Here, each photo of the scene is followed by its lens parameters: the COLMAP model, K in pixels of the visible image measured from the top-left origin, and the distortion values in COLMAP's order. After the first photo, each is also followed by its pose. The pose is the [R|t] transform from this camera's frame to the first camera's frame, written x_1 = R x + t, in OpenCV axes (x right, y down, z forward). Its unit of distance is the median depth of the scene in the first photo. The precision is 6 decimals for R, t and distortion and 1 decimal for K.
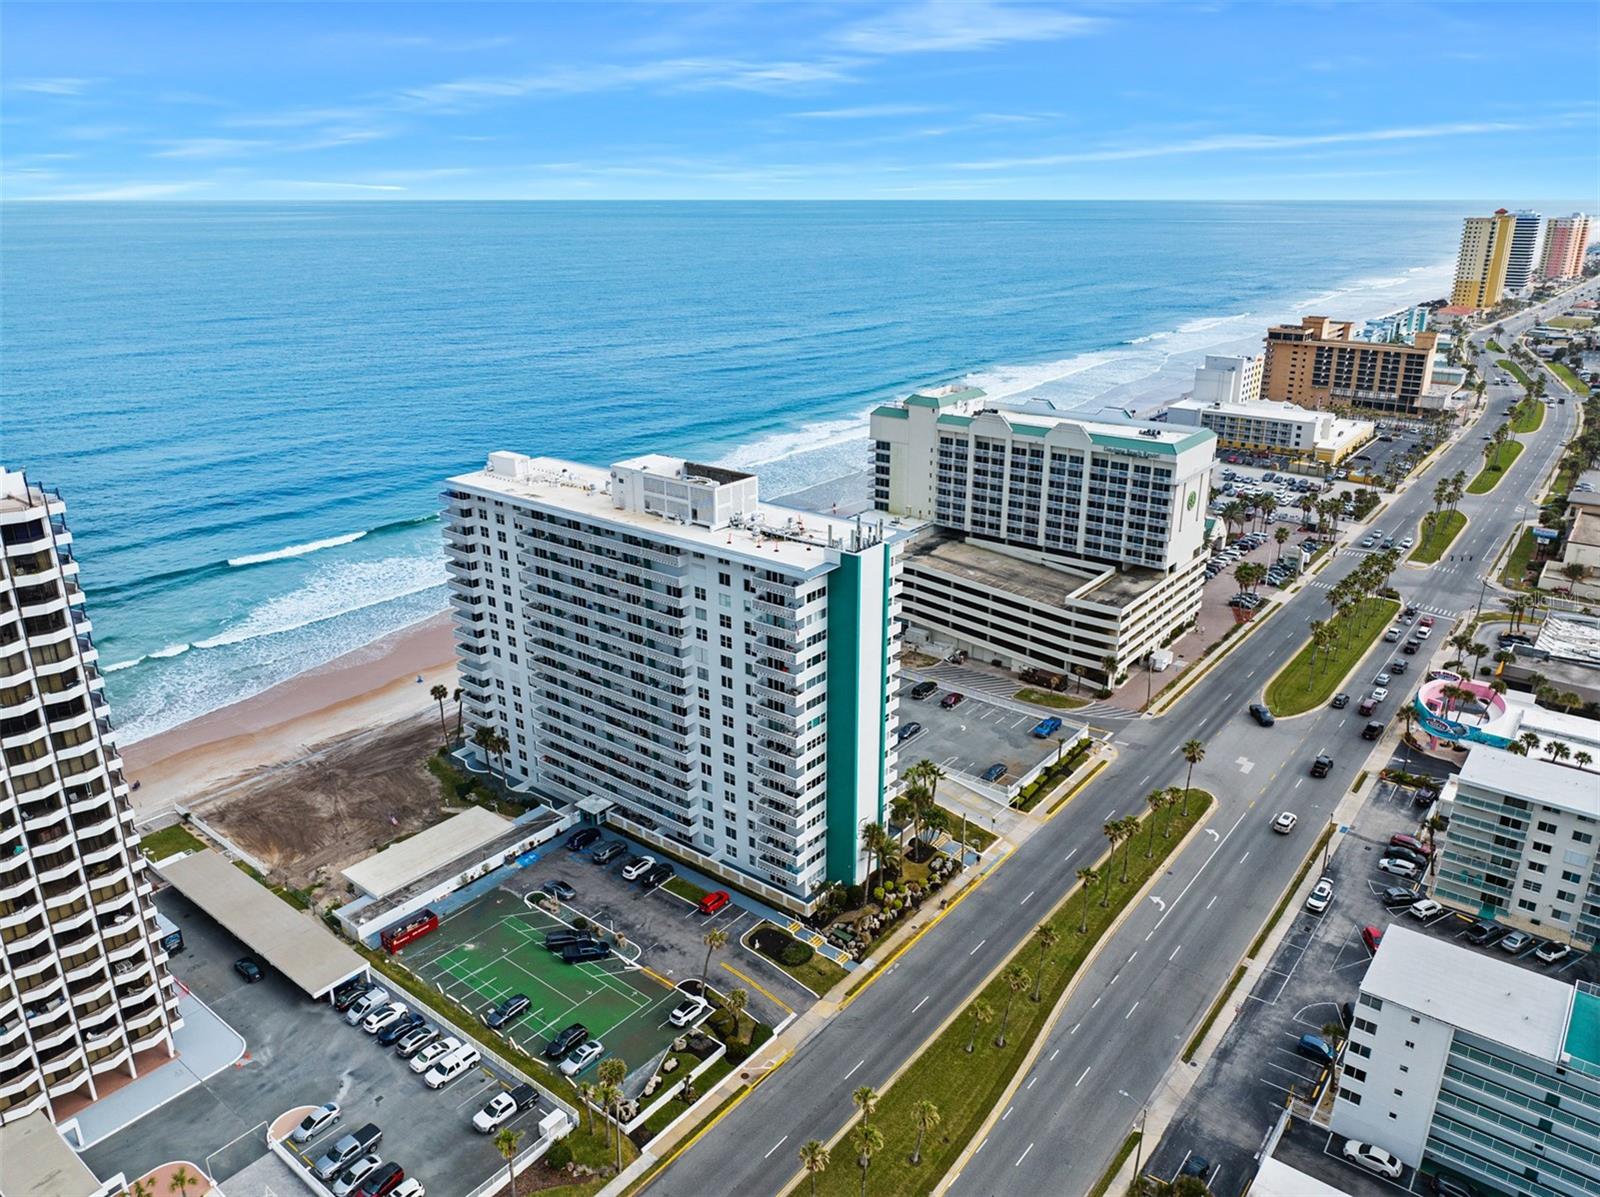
lens RADIAL K [[1108.2, 0, 796.6], [0, 1108.2, 582.5], [0, 0, 1]] dist [-0.038177, 0.005977]
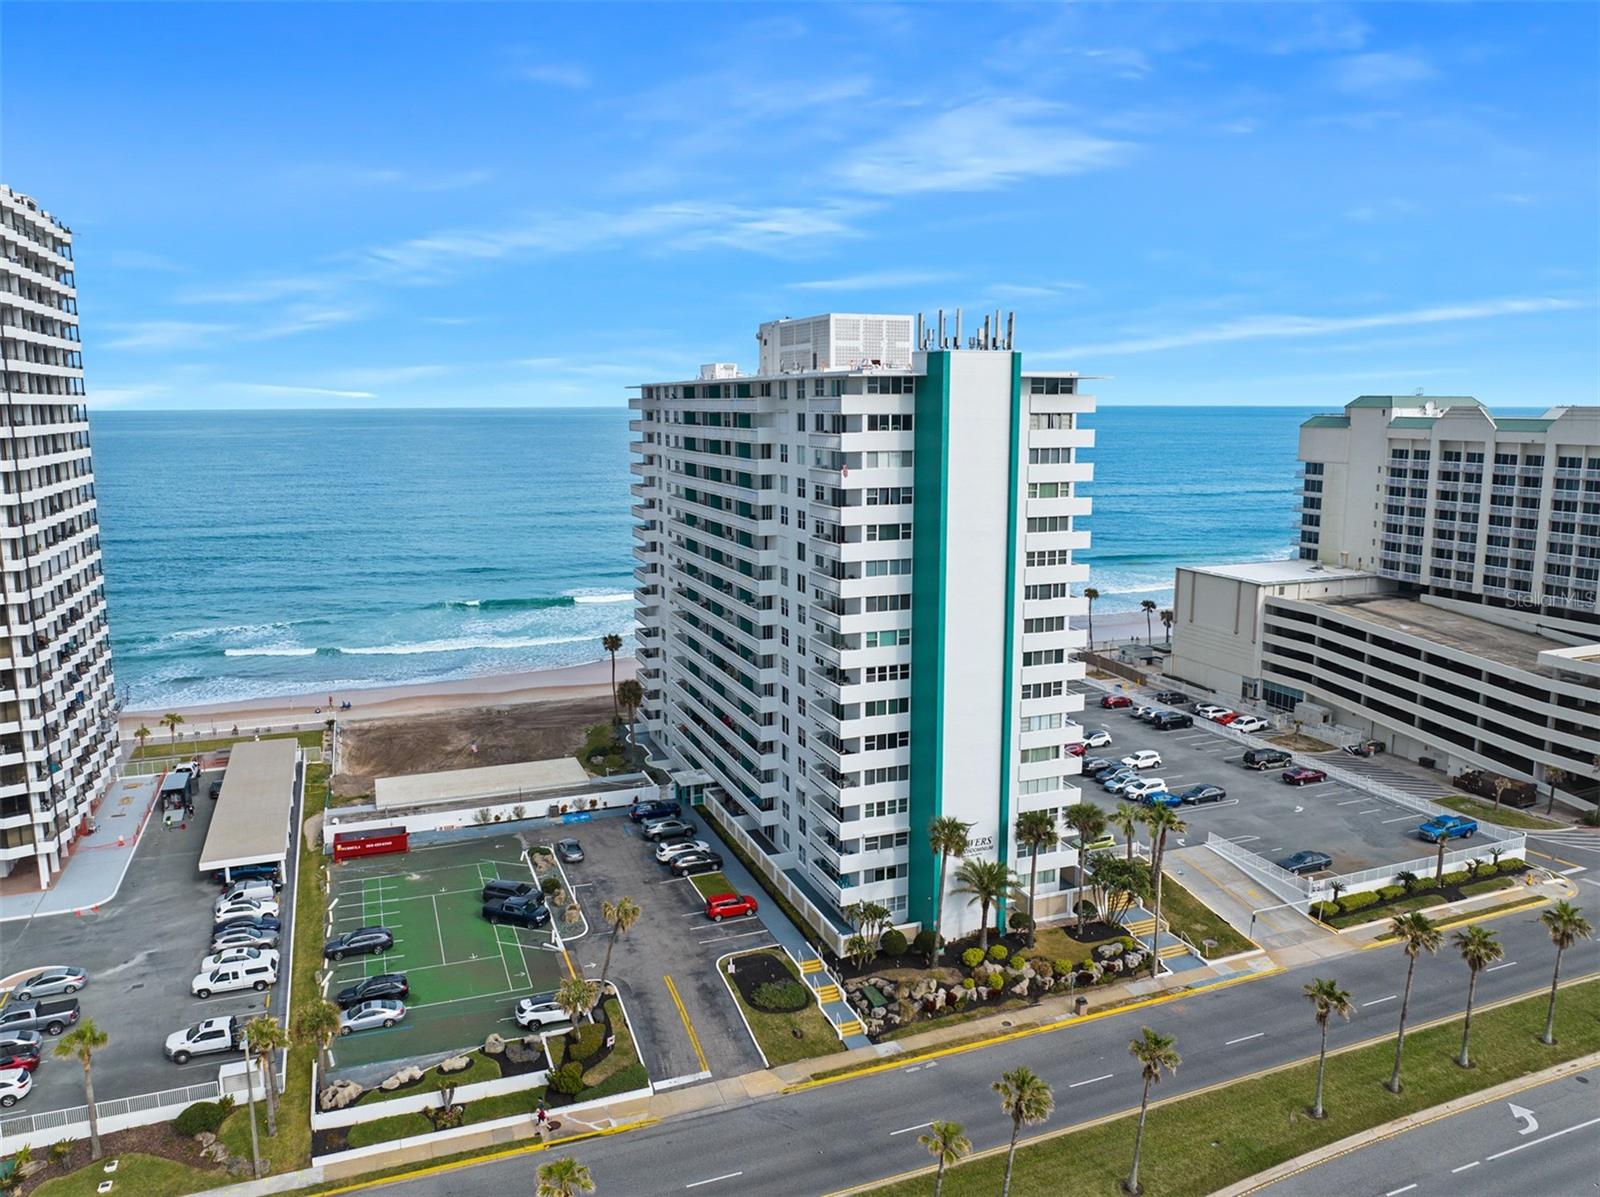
lens RADIAL K [[1135.4, 0, 825.2], [0, 1135.4, 579.9], [0, 0, 1]] dist [-0.055425, 0.032857]
pose [[0.869419, 0.076477, -0.488120, 0.227427], [-0.165076, 0.976137, -0.141089, 0.144702], [0.465682, 0.203243, 0.861297, 0.317619]]
